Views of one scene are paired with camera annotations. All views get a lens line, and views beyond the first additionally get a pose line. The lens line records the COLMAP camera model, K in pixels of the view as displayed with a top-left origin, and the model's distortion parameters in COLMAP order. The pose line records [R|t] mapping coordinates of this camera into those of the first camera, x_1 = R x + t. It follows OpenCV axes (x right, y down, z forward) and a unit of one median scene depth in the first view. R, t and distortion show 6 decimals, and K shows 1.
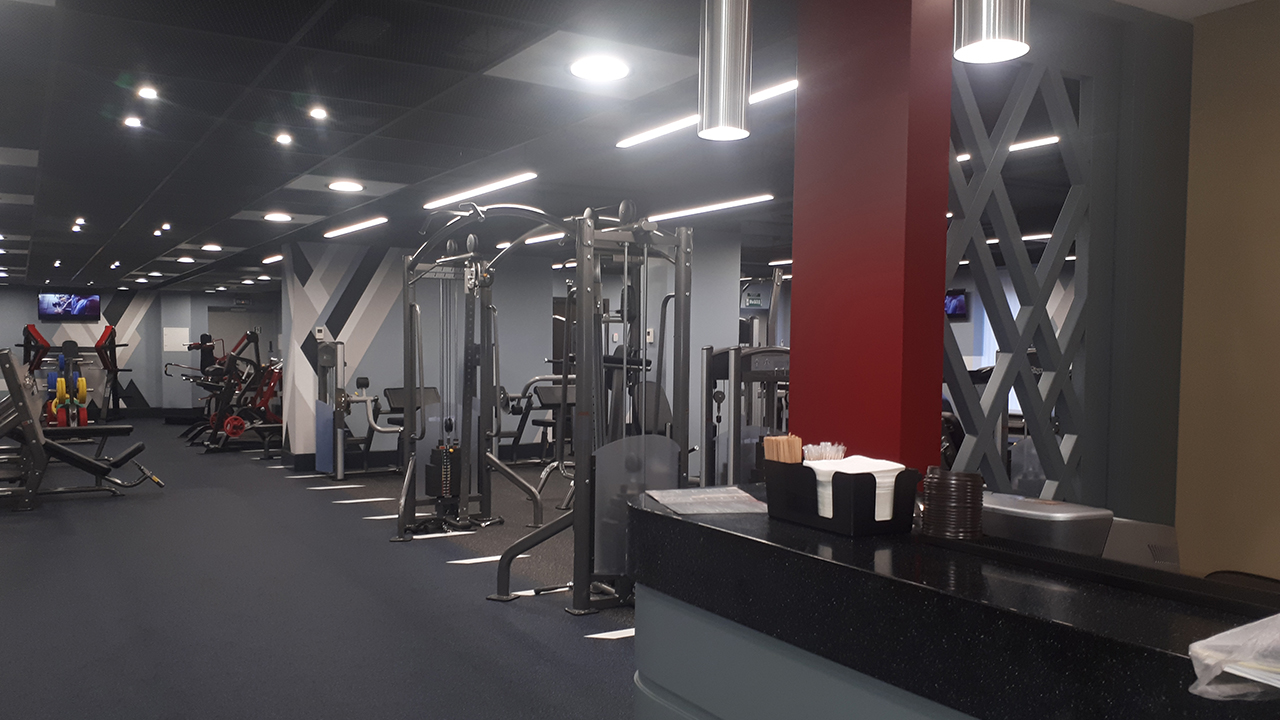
lens RADIAL K [[1012.2, 0, 643.5], [0, 1012.2, 393.8], [0, 0, 1]] dist [0.164128, -0.378875]
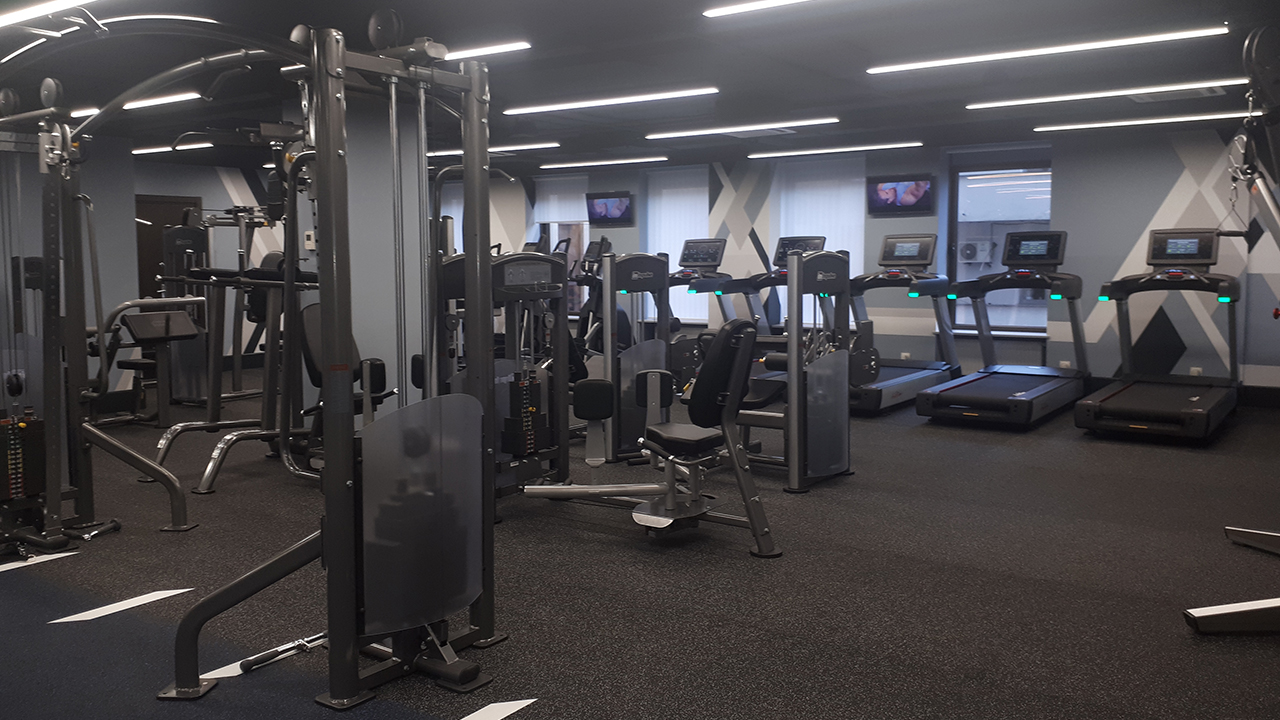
lens RADIAL K [[1023.2, 0, 642.1], [0, 1023.2, 327.4], [0, 0, 1]] dist [0.006732, 0.008785]
pose [[0.914704, -0.043376, 0.401790, -0.088714], [0.035085, 0.998993, 0.027973, -0.008716], [-0.402599, -0.011490, 0.915304, 0.258107]]
